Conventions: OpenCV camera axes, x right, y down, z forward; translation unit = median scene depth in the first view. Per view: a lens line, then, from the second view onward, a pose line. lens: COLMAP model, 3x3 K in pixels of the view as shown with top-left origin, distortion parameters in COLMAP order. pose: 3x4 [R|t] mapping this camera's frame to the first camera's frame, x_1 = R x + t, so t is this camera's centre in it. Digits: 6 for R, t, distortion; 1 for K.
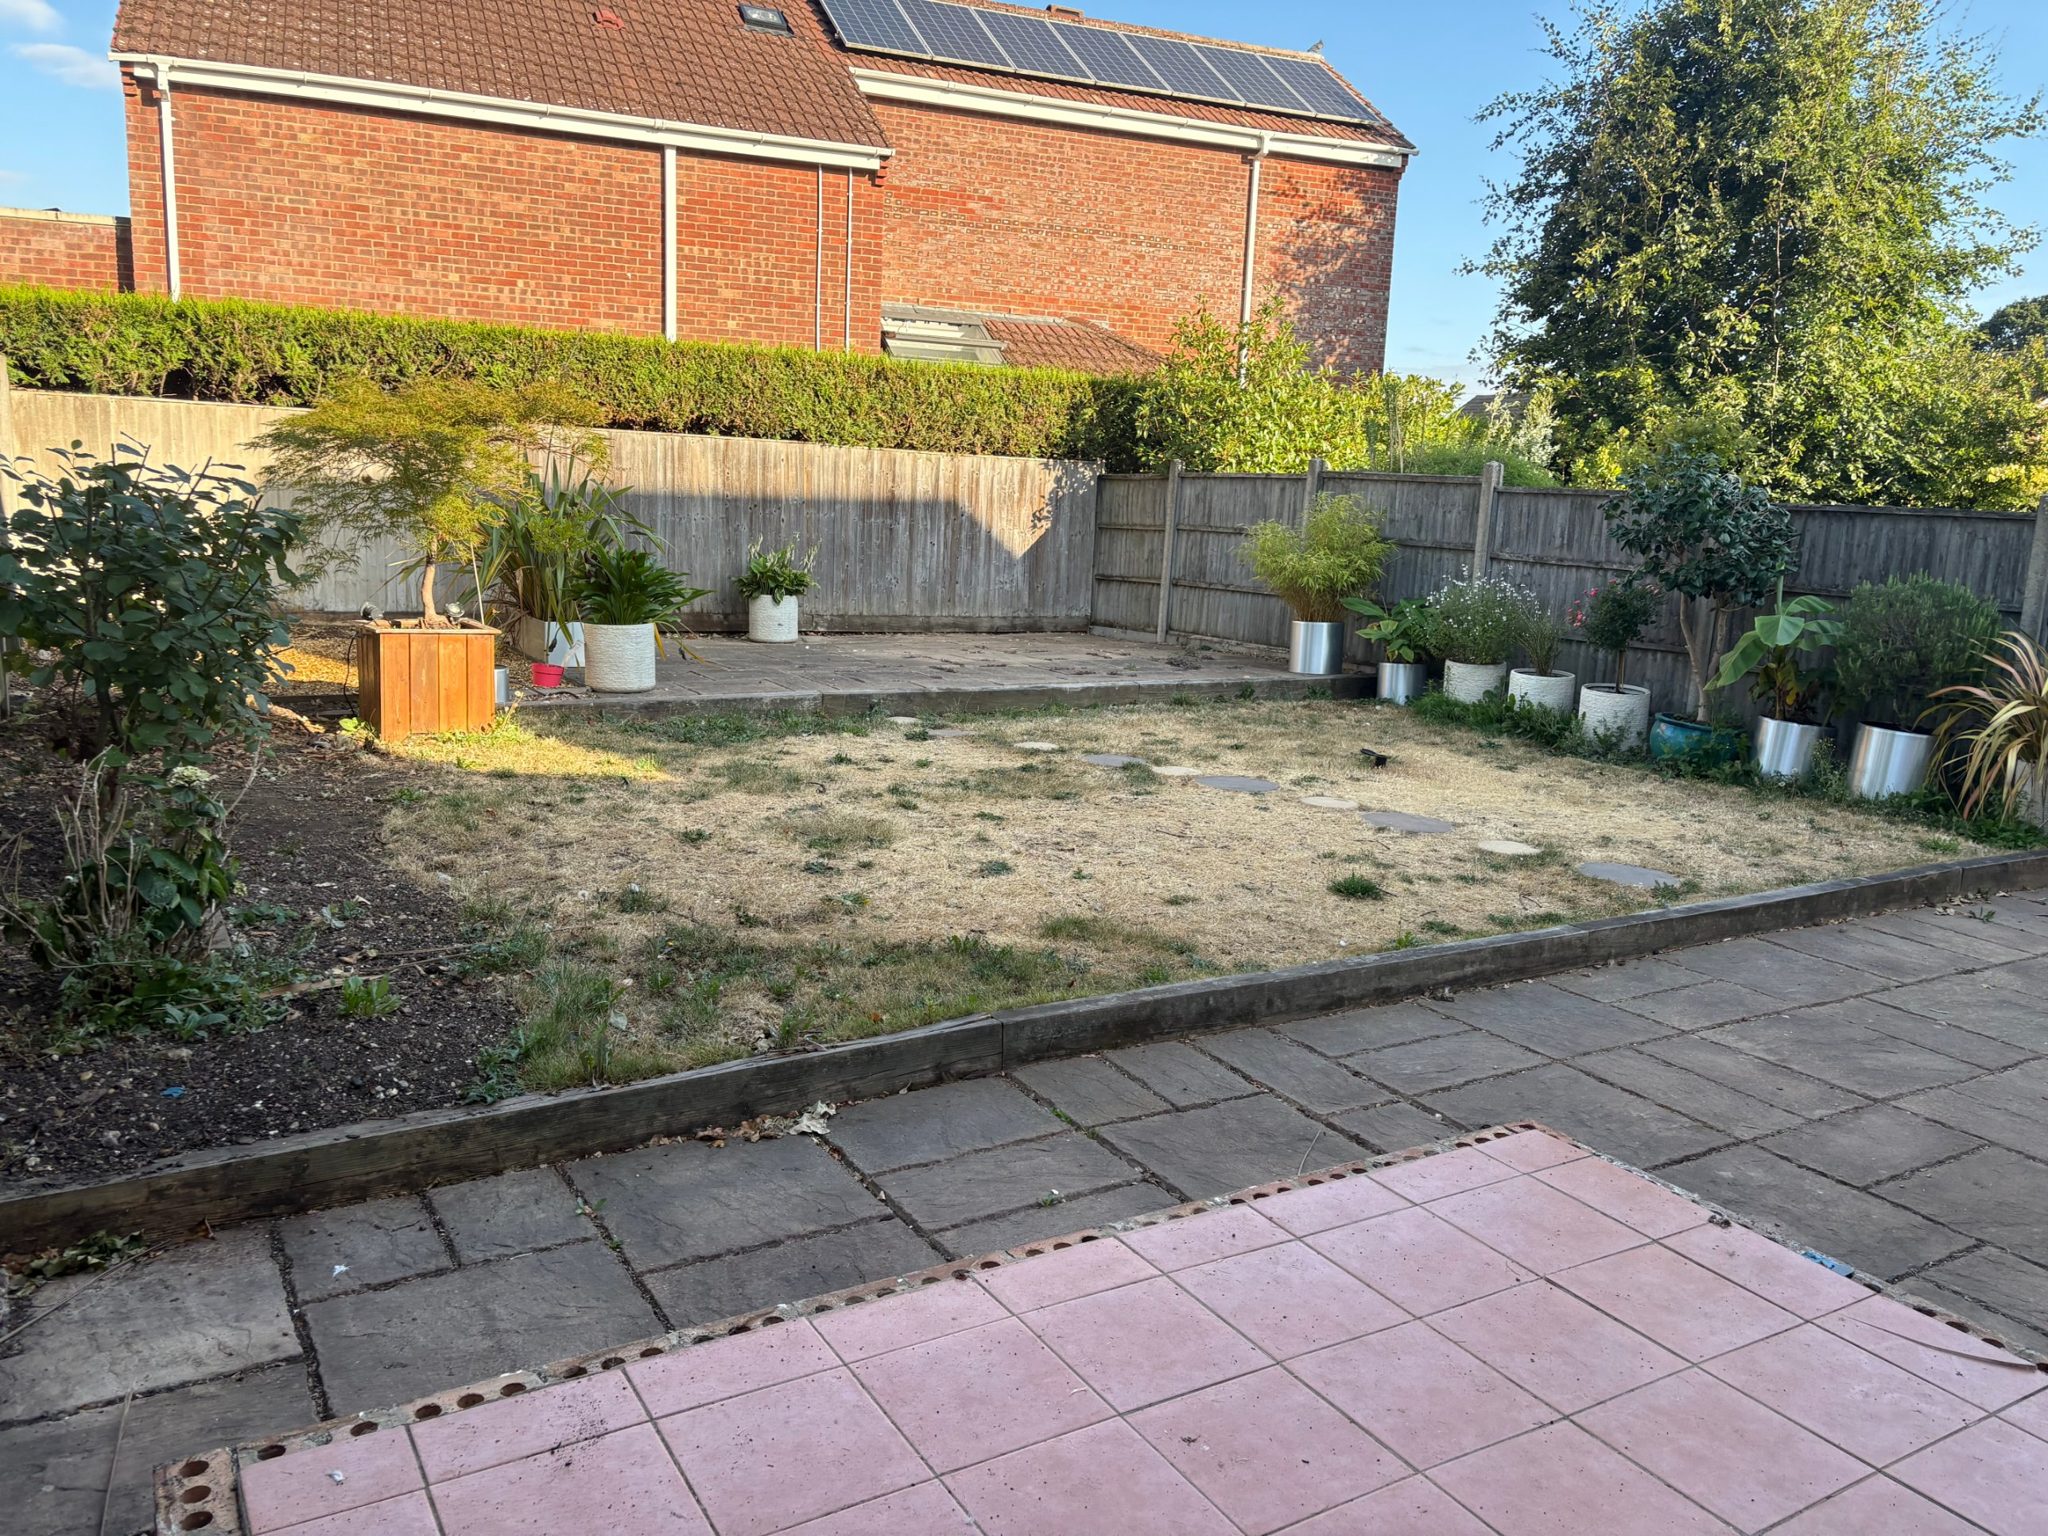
lens RADIAL K [[1539.7, 0, 1020.5], [0, 1539.7, 771.3], [0, 0, 1]] dist [0.054150, -0.055716]
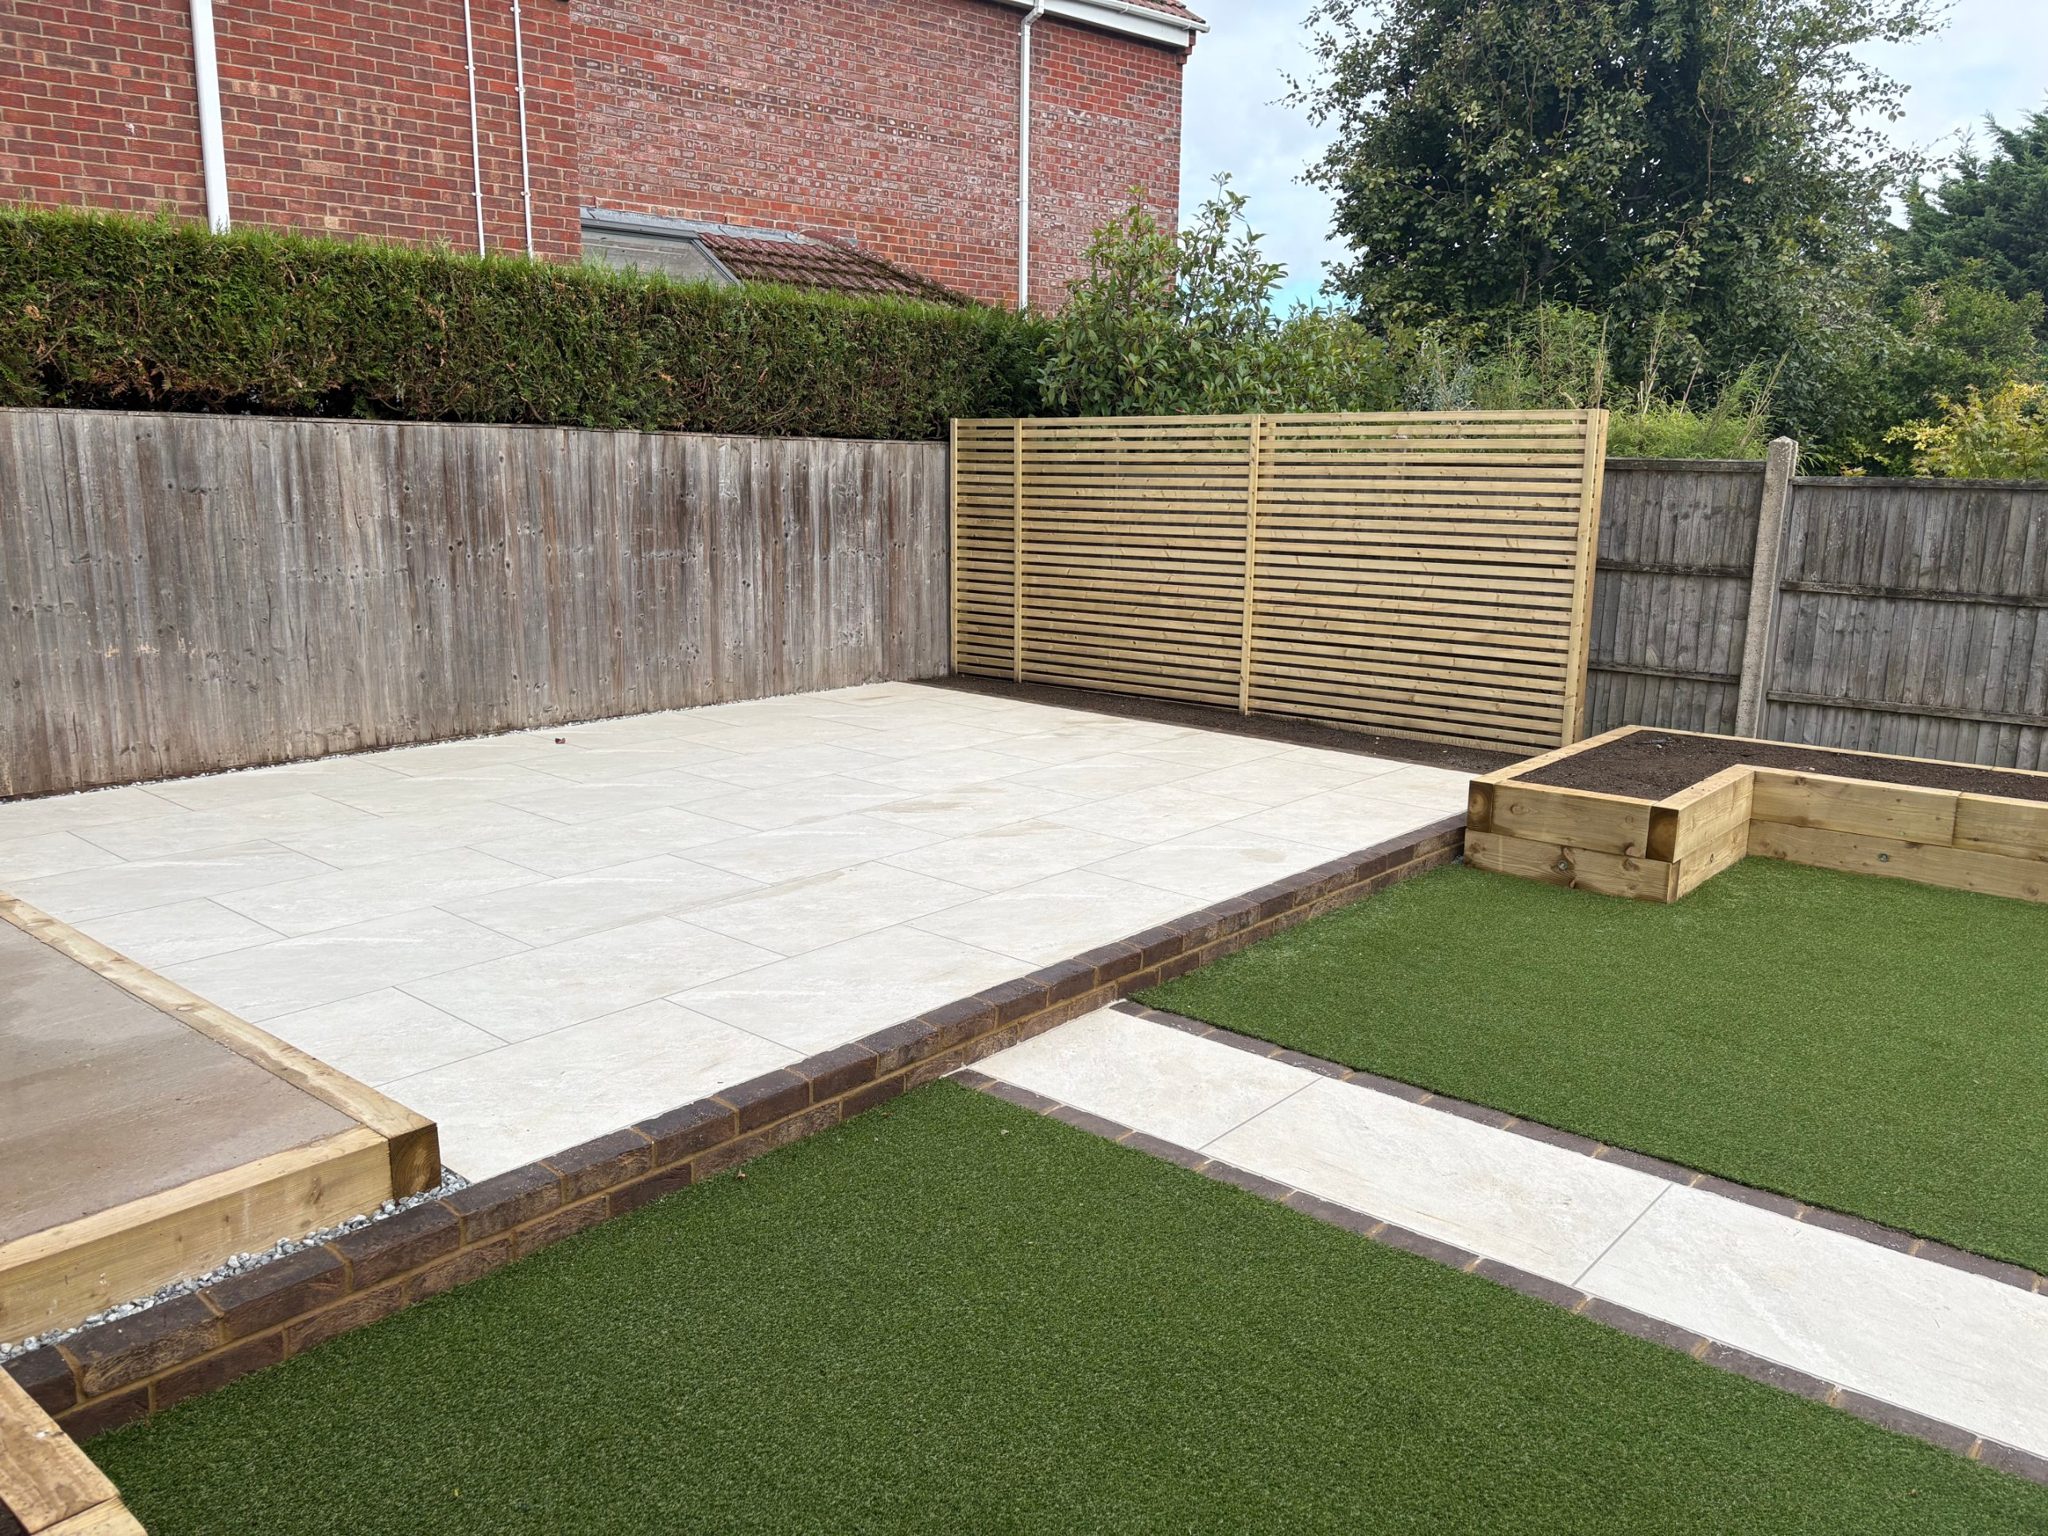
lens RADIAL K [[1539.7, 0, 1031.4], [0, 1539.7, 780.1], [0, 0, 1]] dist [0.054150, -0.055716]
pose [[0.945021, -0.095503, 0.312752, -0.151141], [0.085050, 0.995271, 0.046928, -0.090516], [-0.315755, -0.017748, 0.948675, 0.382448]]
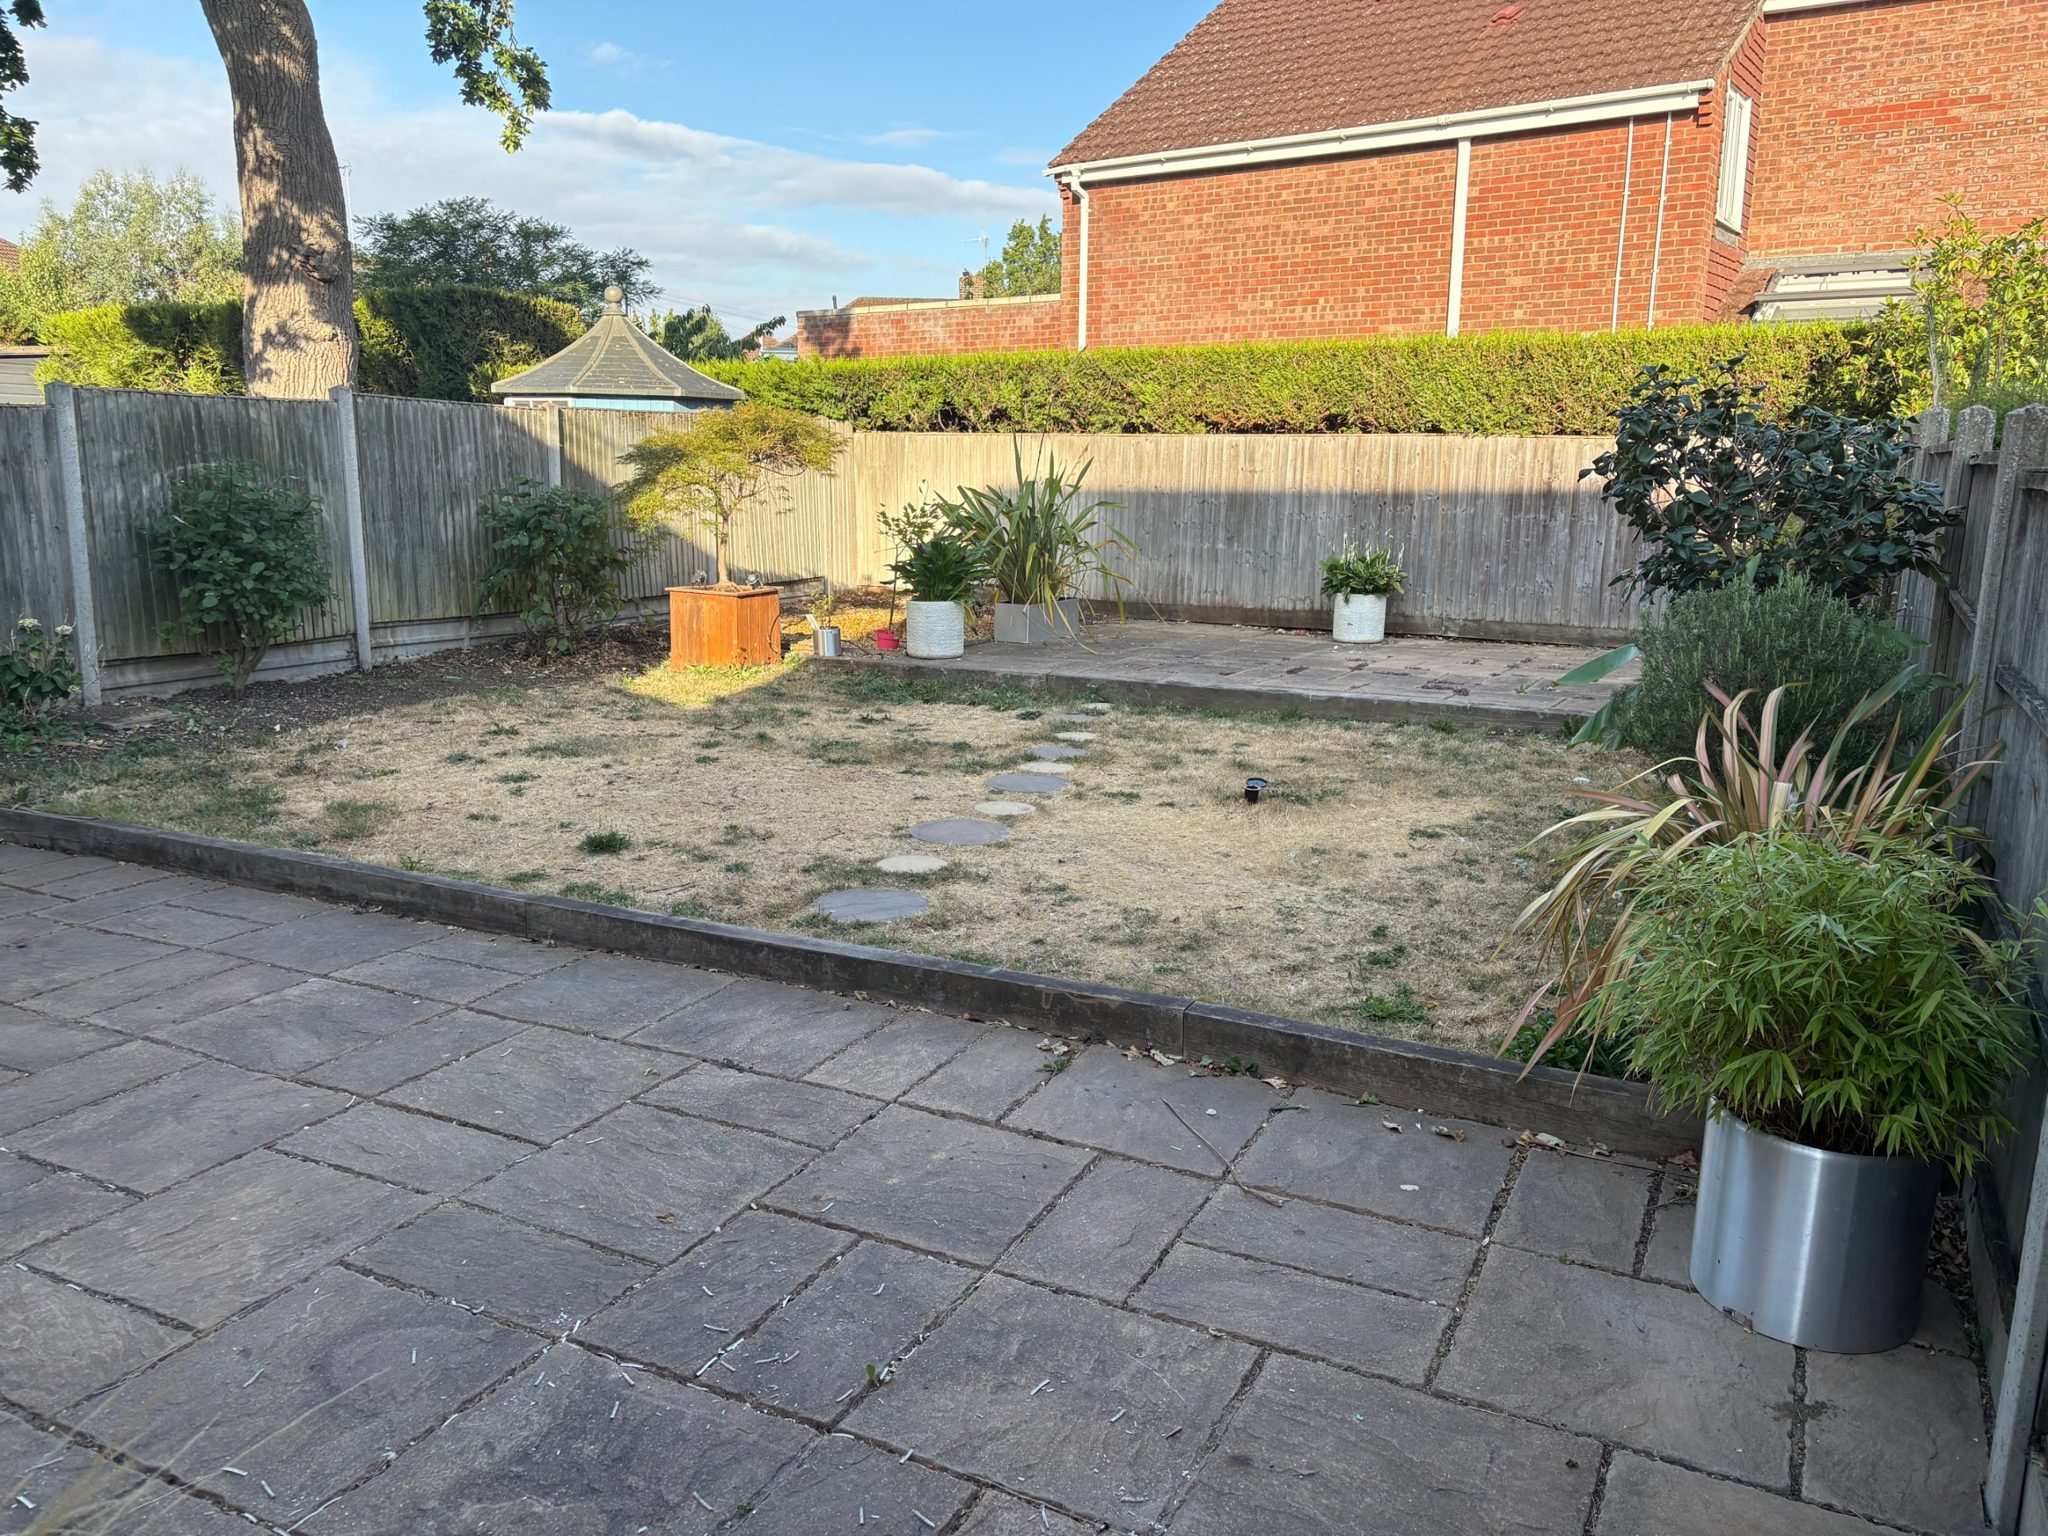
lens RADIAL K [[1539.7, 0, 1017.4], [0, 1539.7, 767.6], [0, 0, 1]] dist [0.054150, -0.055716]
pose [[0.536415, 0.125540, -0.834565, 0.506931], [-0.139992, 0.988411, 0.058703, -0.030389], [0.832263, 0.085343, 0.547773, 0.273058]]
